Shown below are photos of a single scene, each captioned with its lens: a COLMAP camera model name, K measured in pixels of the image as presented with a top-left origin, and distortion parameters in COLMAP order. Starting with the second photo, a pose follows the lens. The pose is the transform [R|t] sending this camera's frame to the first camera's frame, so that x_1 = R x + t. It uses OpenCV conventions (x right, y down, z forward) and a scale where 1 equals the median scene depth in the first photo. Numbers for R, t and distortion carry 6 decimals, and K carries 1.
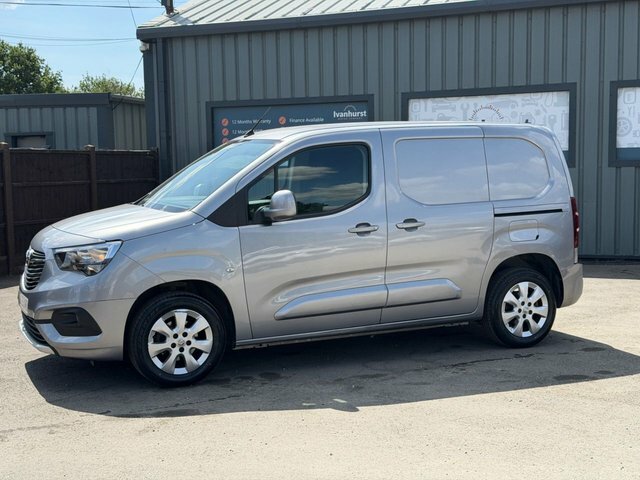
lens RADIAL K [[887.8, 0, 320.0], [0, 887.8, 240.0], [0, 0, 1]] dist [0.124628, -0.024735]
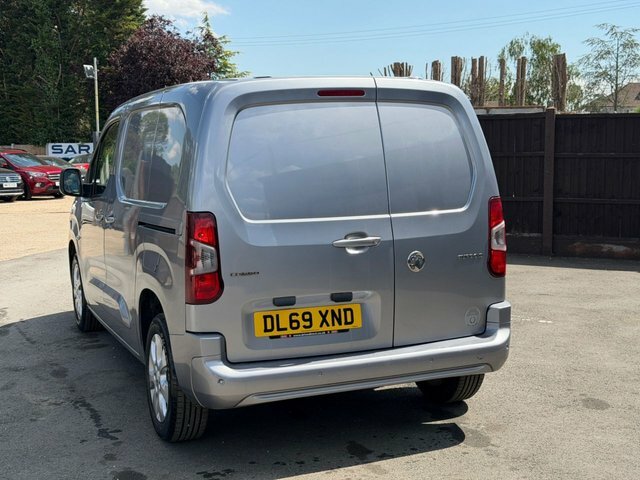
lens RADIAL K [[887.8, 0, 320.0], [0, 887.8, 240.0], [0, 0, 1]] dist [0.124628, -0.024735]
pose [[-0.021115, 0.127431, -0.991623, 0.976310], [-0.072439, 0.989042, 0.128642, -0.126099], [0.997149, 0.074548, -0.011652, 1.289542]]
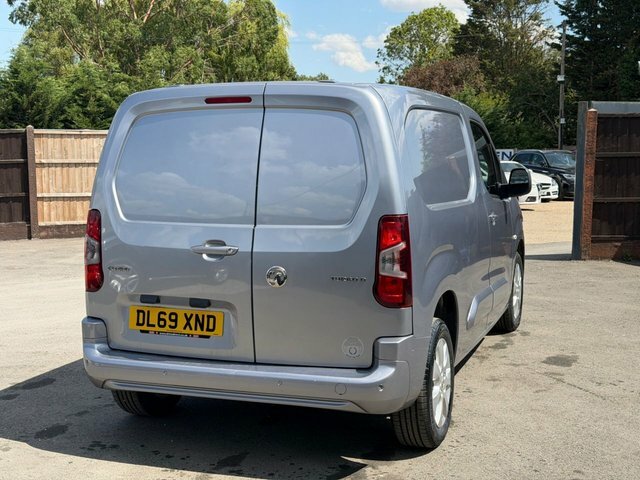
lens RADIAL K [[887.8, 0, 320.0], [0, 887.8, 240.0], [0, 0, 1]] dist [0.124628, -0.024735]
pose [[-0.691287, 0.093268, -0.716536, 0.732456], [-0.049419, 0.983210, 0.175658, -0.168931], [0.720888, 0.156840, -0.675071, 1.819135]]
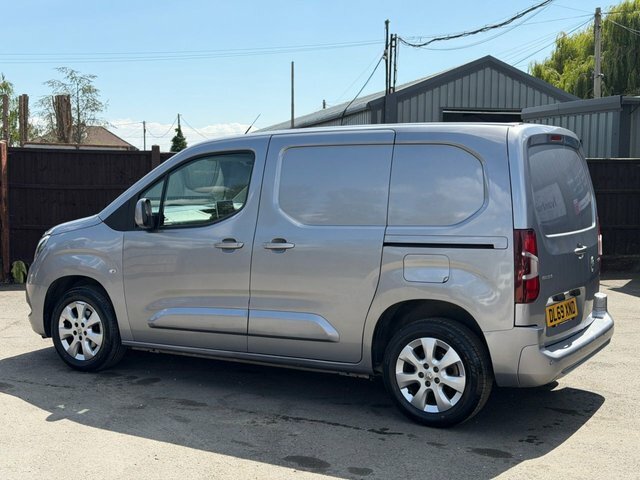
lens RADIAL K [[887.8, 0, 320.0], [0, 887.8, 240.0], [0, 0, 1]] dist [0.124628, -0.024735]
pose [[0.583816, 0.076306, -0.808292, 0.885025], [-0.083555, 0.995934, 0.033669, -0.059053], [0.807575, 0.047880, 0.587818, 0.563096]]
